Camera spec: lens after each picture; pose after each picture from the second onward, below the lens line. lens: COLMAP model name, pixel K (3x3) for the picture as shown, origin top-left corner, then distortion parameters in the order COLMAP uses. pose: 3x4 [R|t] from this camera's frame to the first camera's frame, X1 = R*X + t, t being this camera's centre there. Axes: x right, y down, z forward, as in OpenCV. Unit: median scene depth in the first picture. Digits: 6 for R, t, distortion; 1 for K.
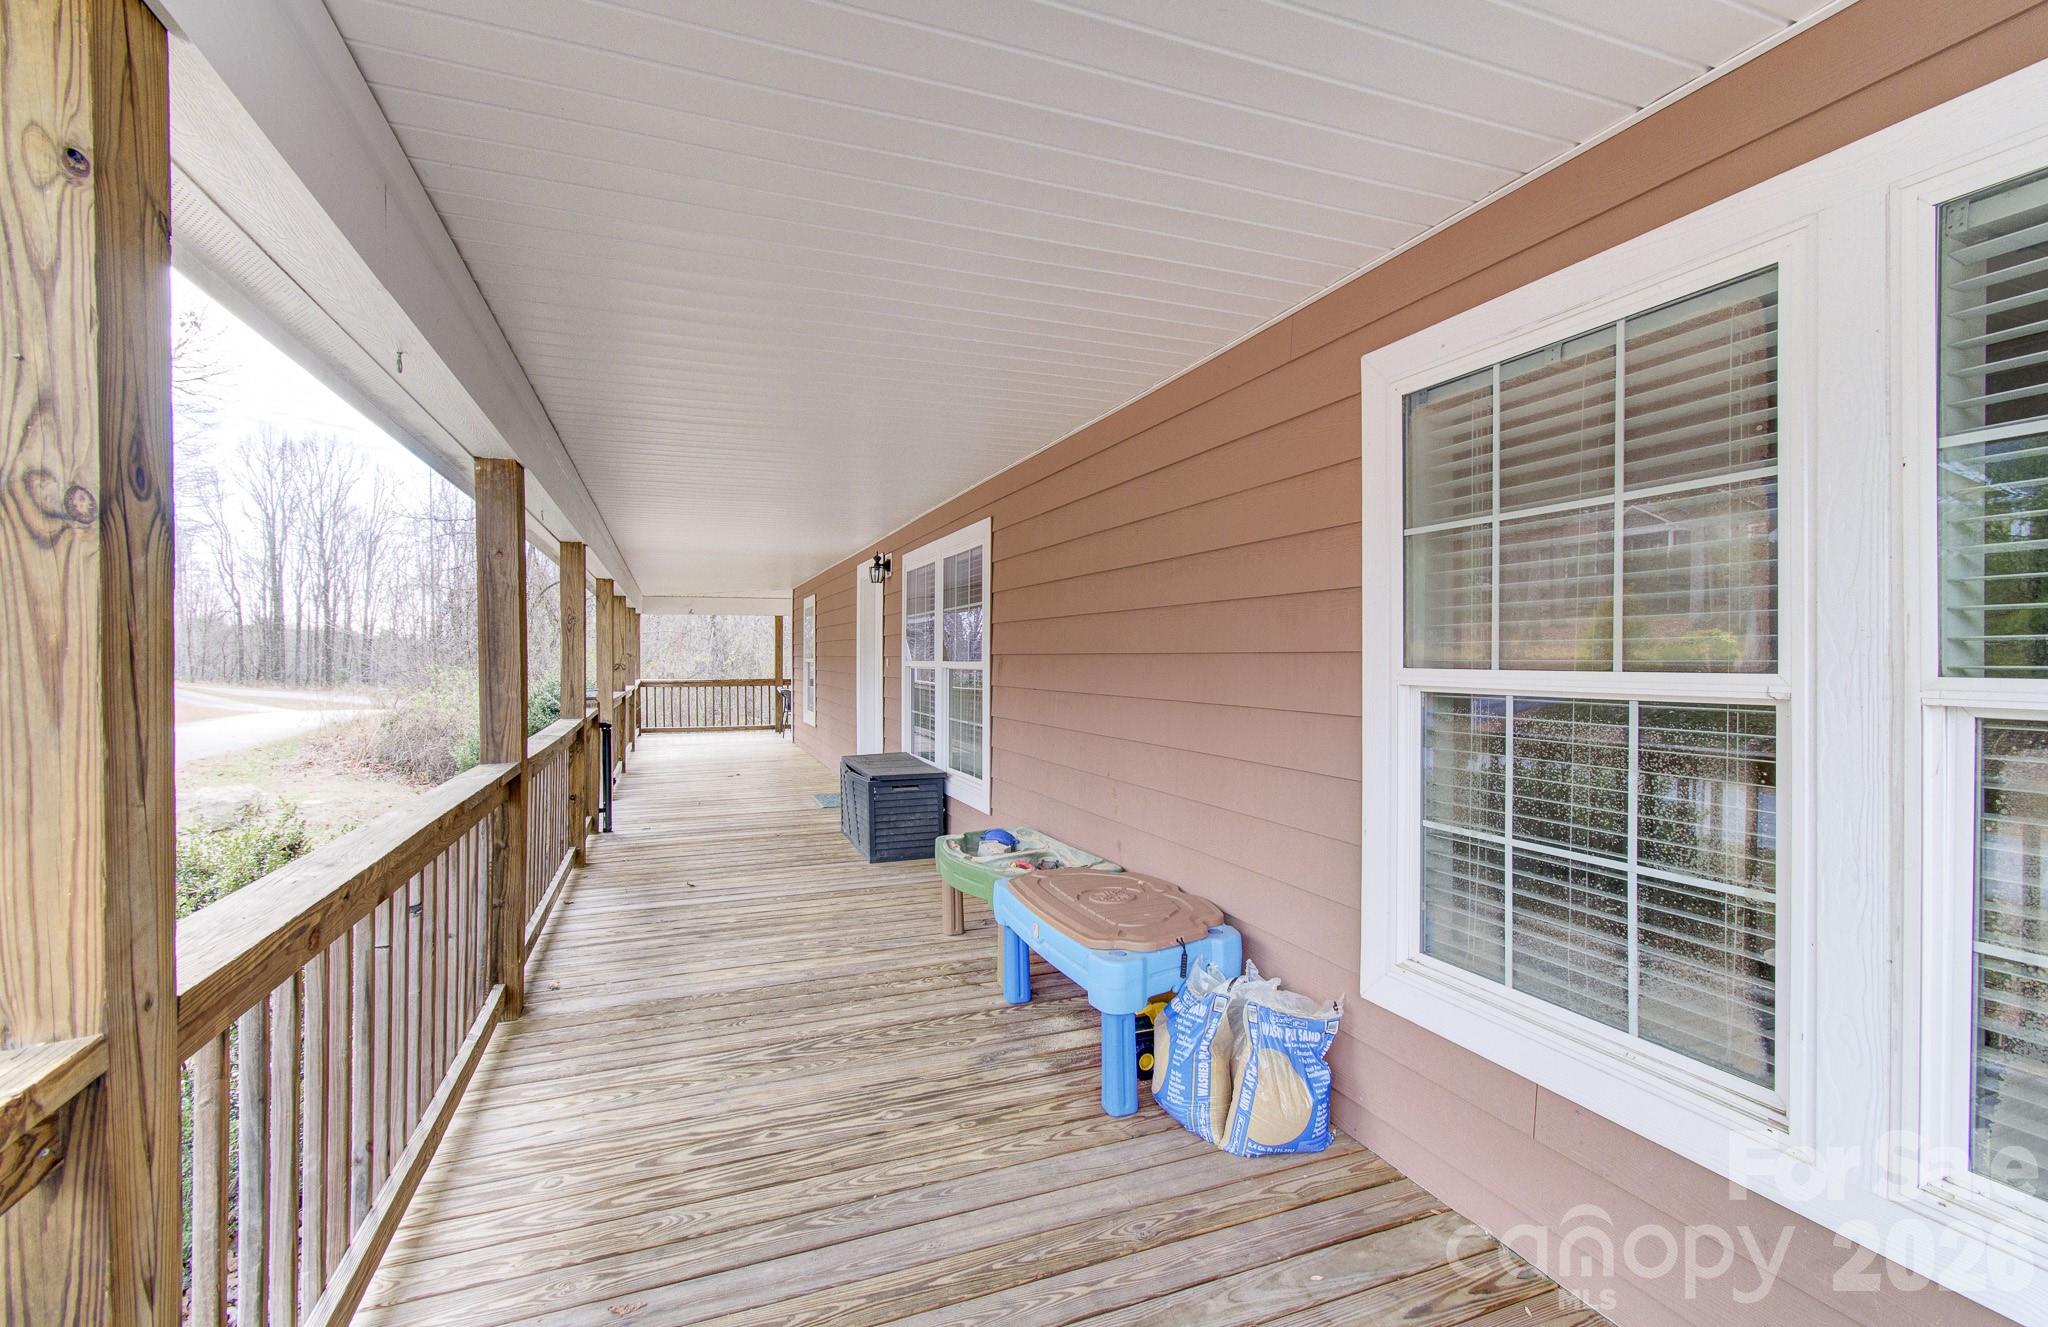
lens RADIAL K [[873.8, 0, 954.9], [0, 873.8, 660.6], [0, 0, 1]] dist [0.013013, 0.001235]
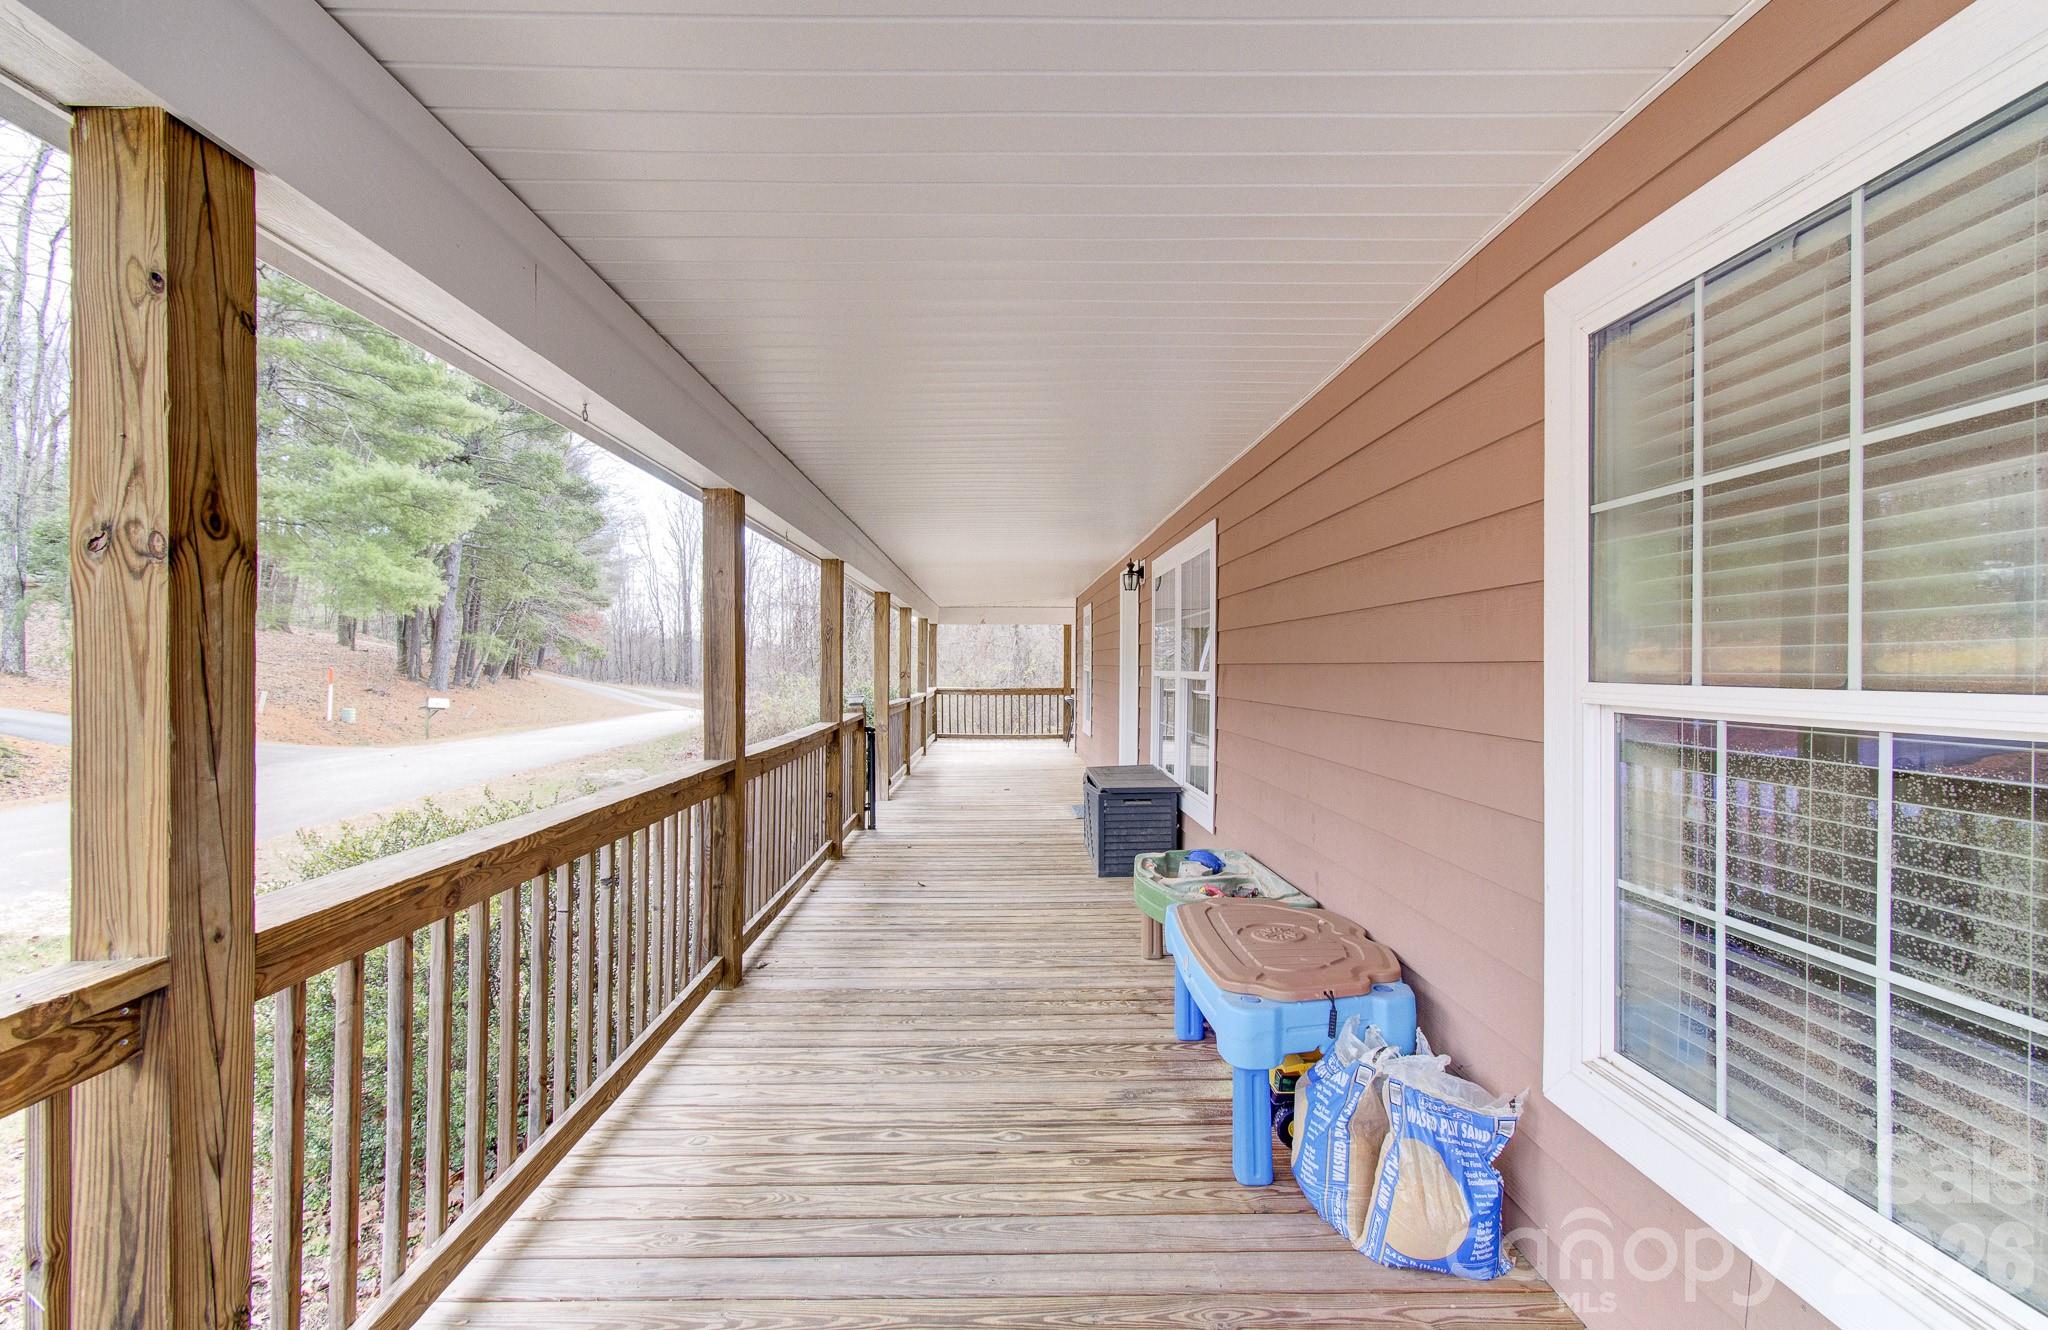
lens RADIAL K [[873.8, 0, 1026.4], [0, 873.8, 661.8], [0, 0, 1]] dist [0.013013, 0.001235]
pose [[0.943399, 0.001659, -0.331656, 0.289039], [-0.004890, 0.999948, -0.008906, 0.000226], [0.331625, 0.010024, 0.943358, 0.090321]]
